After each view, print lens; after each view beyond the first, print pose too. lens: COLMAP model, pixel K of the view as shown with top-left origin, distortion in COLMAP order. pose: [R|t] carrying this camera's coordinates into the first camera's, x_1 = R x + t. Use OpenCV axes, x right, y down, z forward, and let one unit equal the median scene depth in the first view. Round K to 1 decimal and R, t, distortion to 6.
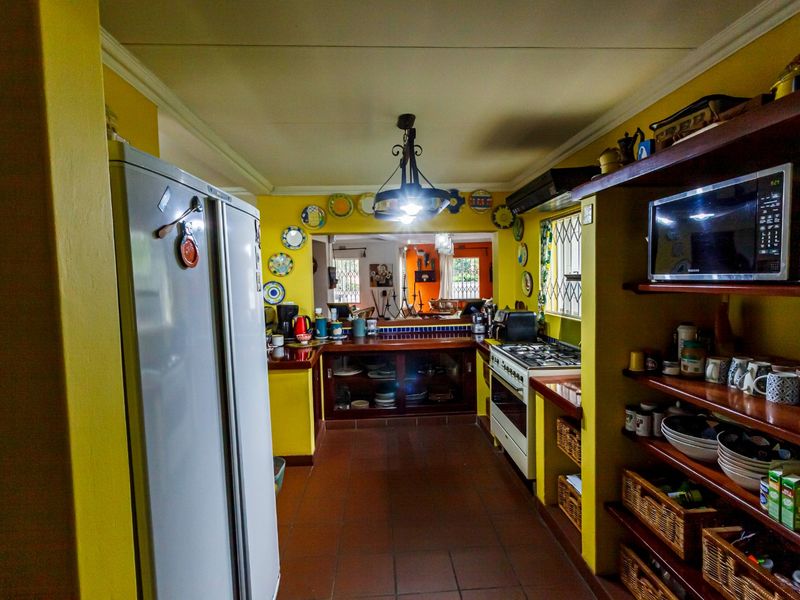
lens RADIAL K [[411.5, 0, 400.0], [0, 411.5, 300.0], [0, 0, 1]] dist [0.001587, 0.000609]
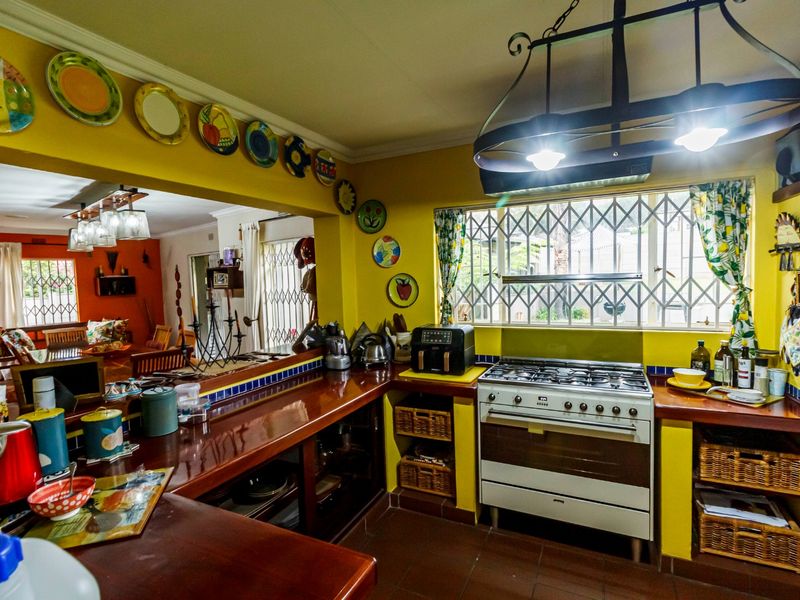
lens RADIAL K [[411.5, 0, 400.0], [0, 411.5, 300.0], [0, 0, 1]] dist [0.001587, 0.000609]
pose [[0.491356, -0.049032, 0.869578, -0.329803], [0.070957, 0.997349, 0.016143, -0.032146], [-0.868064, 0.053771, 0.493533, 0.594060]]
